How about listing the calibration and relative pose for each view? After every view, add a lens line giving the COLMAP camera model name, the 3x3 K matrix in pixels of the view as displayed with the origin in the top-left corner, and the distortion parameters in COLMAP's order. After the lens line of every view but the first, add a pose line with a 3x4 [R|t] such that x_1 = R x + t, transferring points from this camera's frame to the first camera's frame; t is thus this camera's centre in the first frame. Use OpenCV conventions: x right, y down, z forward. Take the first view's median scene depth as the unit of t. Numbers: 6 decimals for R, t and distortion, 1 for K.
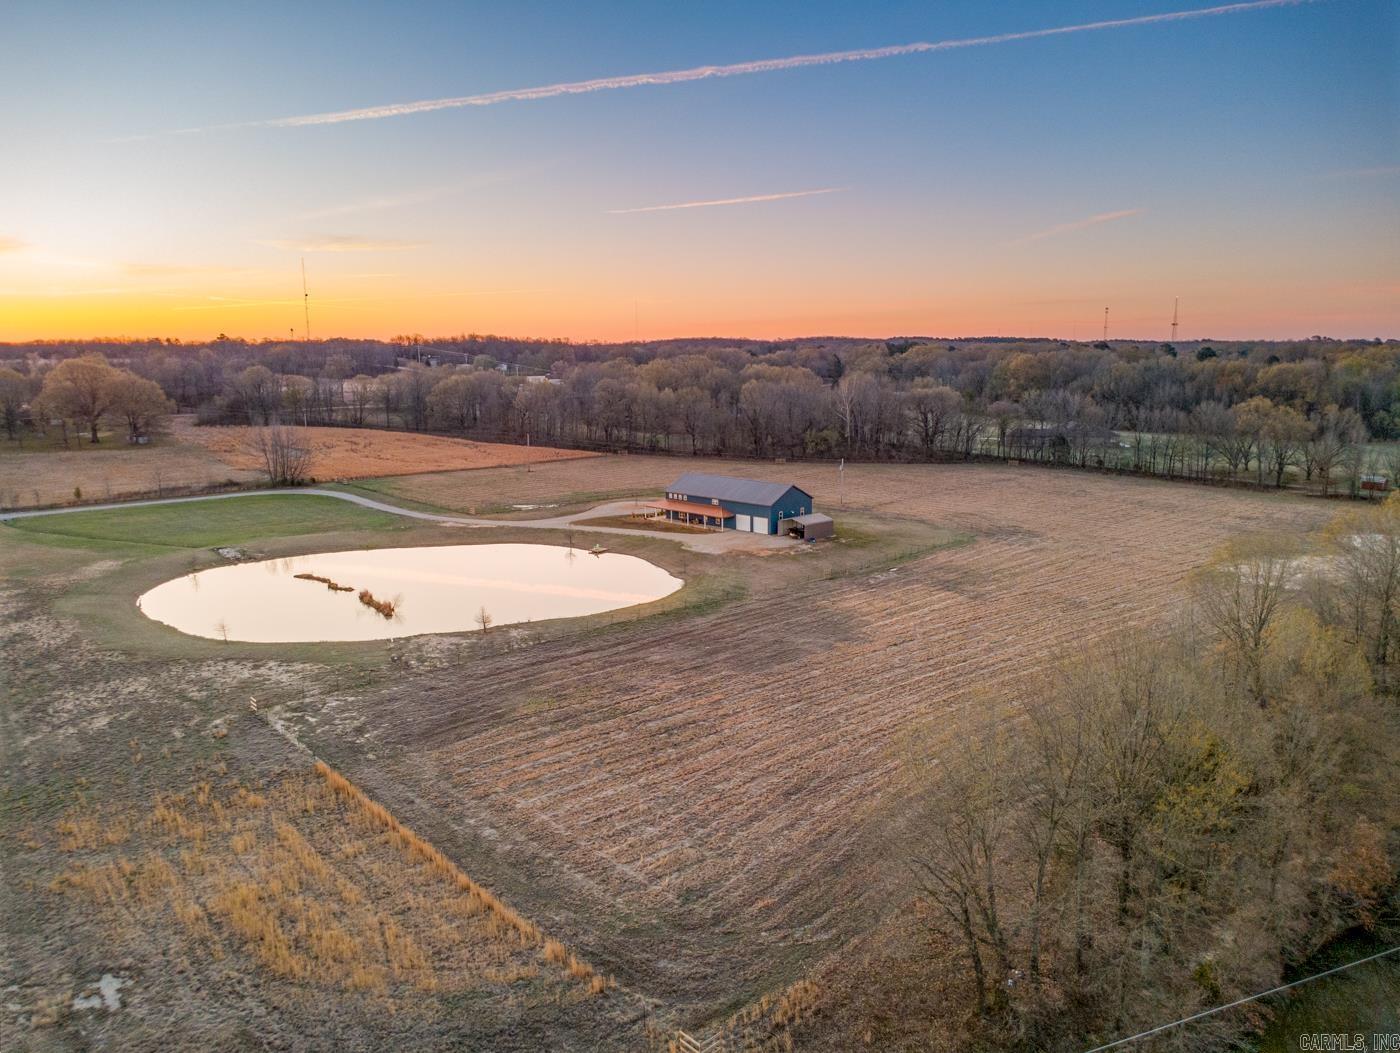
lens RADIAL K [[978.8, 0, 698.7], [0, 978.8, 529.7], [0, 0, 1]] dist [0.006188, -0.001868]
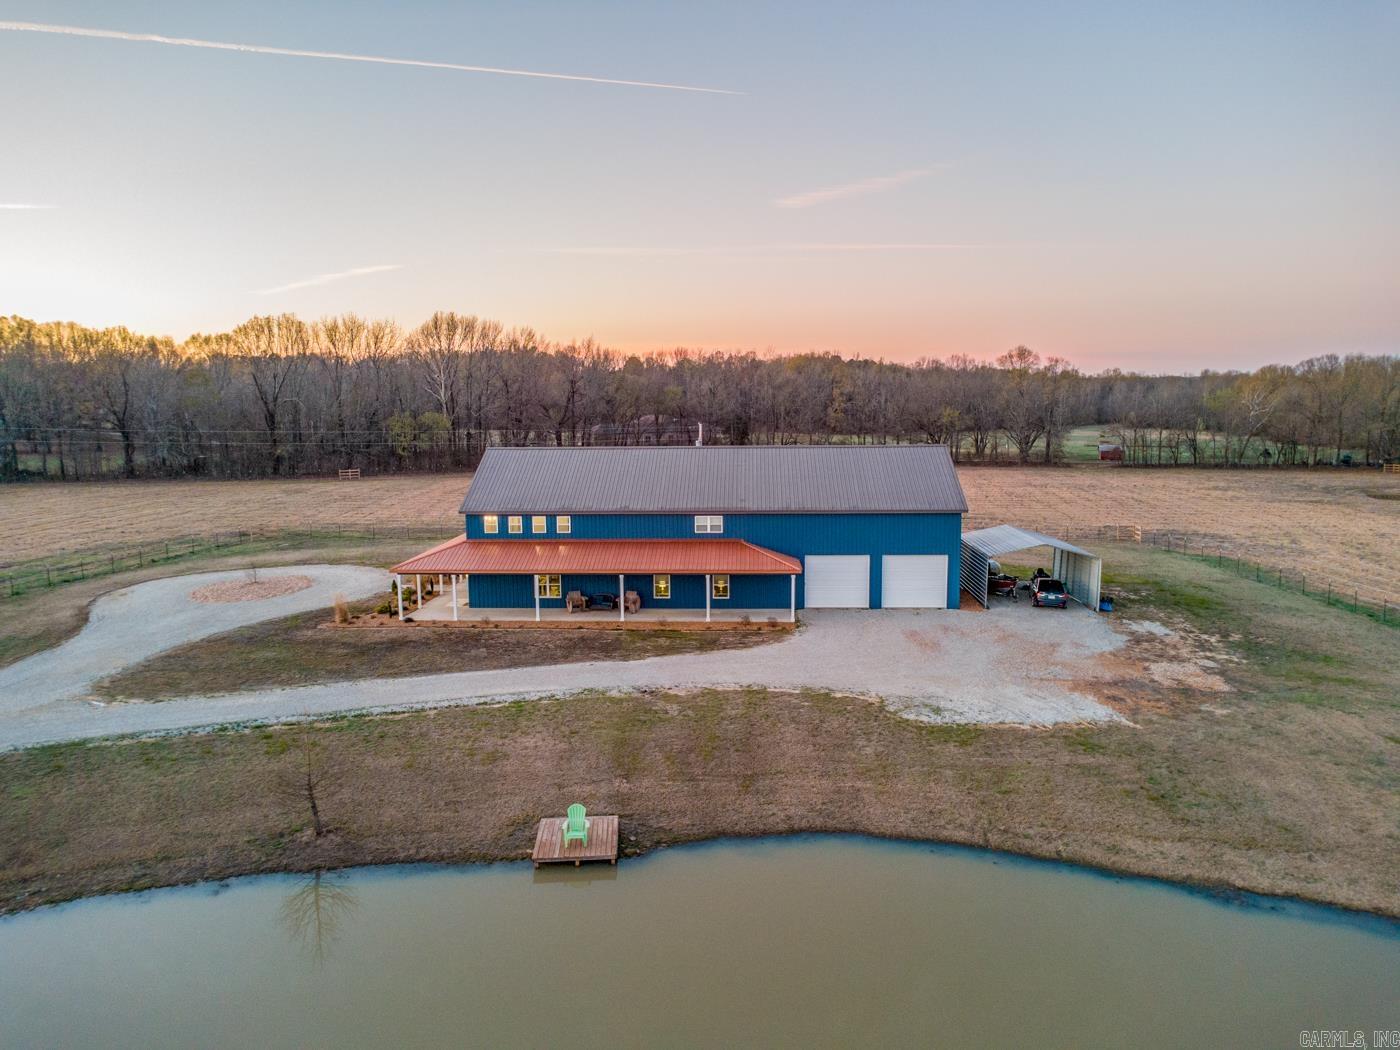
lens RADIAL K [[978.8, 0, 706.8], [0, 978.8, 523.1], [0, 0, 1]] dist [0.006188, -0.001868]
pose [[0.752250, -0.083361, 0.653583, -0.175438], [0.121484, 0.992505, -0.013234, -0.025451], [-0.647582, 0.089355, 0.756739, 0.794913]]
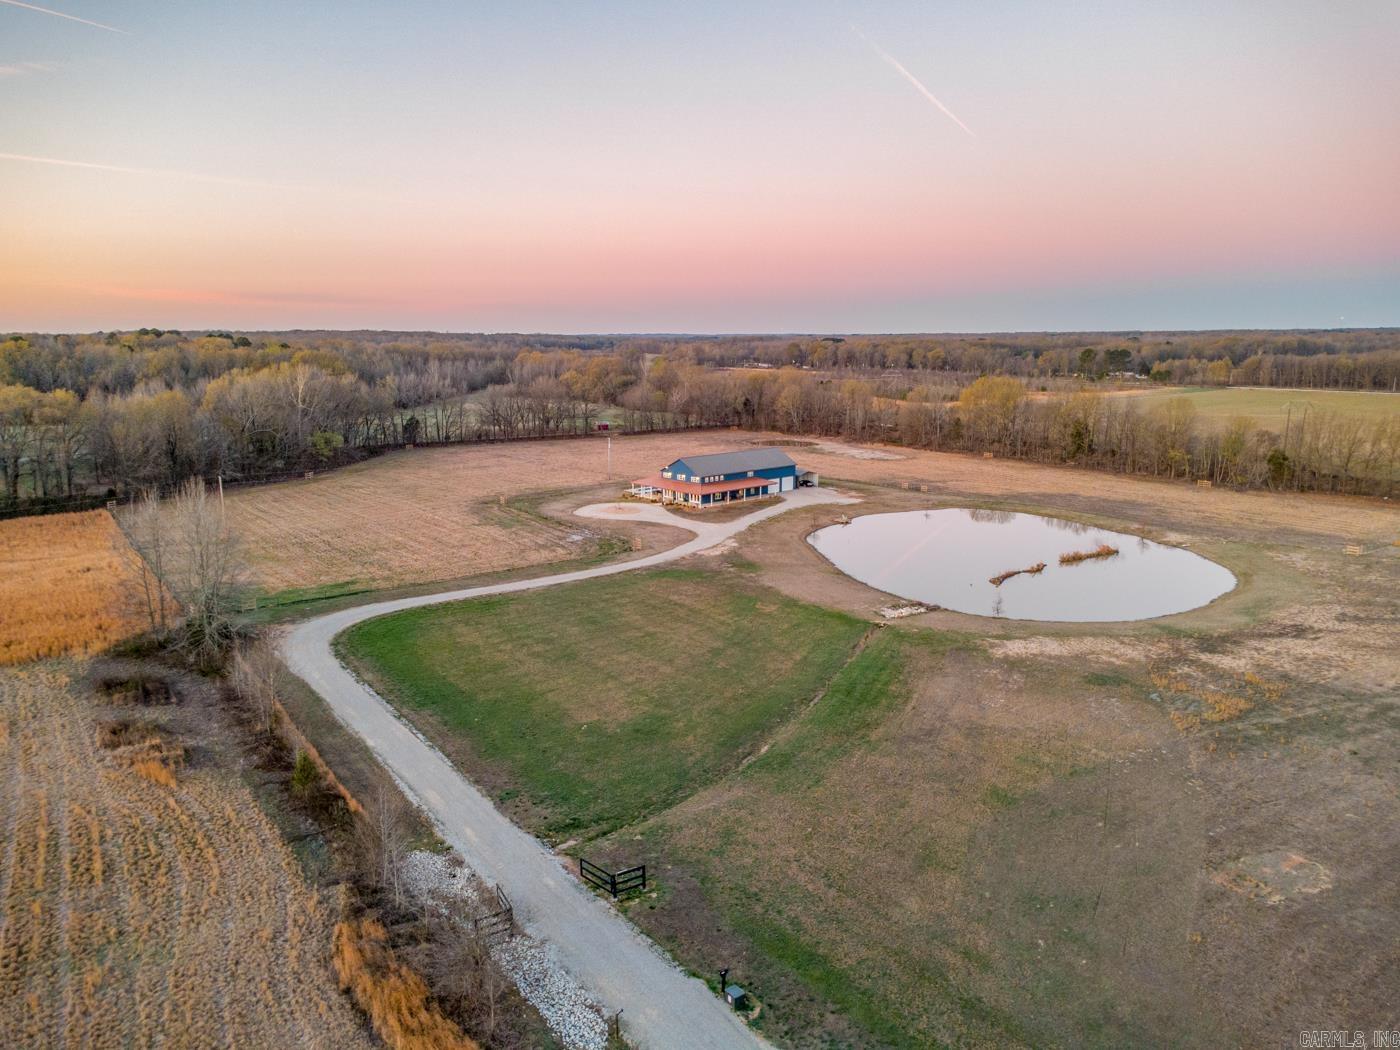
lens RADIAL K [[978.8, 0, 694.0], [0, 978.8, 524.2], [0, 0, 1]] dist [0.006188, -0.001868]
pose [[0.076420, -0.185232, 0.979719, -1.075444], [0.186887, 0.967839, 0.168408, -0.171431], [-0.979404, 0.170227, 0.108580, 0.969093]]
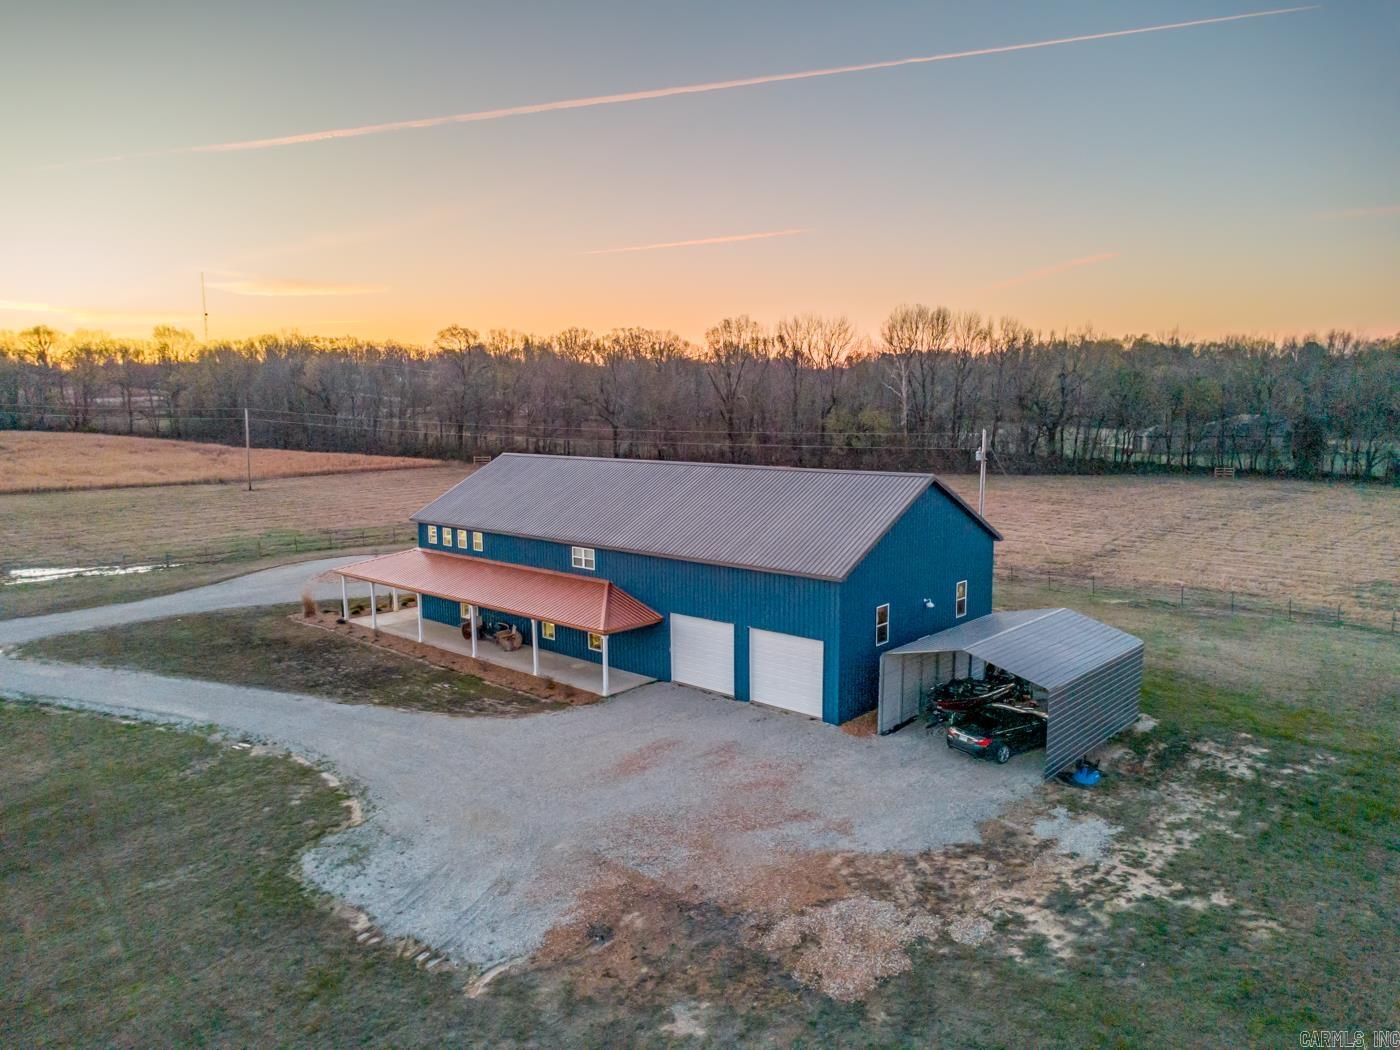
lens RADIAL K [[978.8, 0, 696.1], [0, 978.8, 523.1], [0, 0, 1]] dist [0.006188, -0.001868]
pose [[0.999518, -0.007220, 0.030200, 0.037334], [0.008833, 0.998523, -0.053612, -0.024356], [-0.029769, 0.053853, 0.998105, 0.775658]]
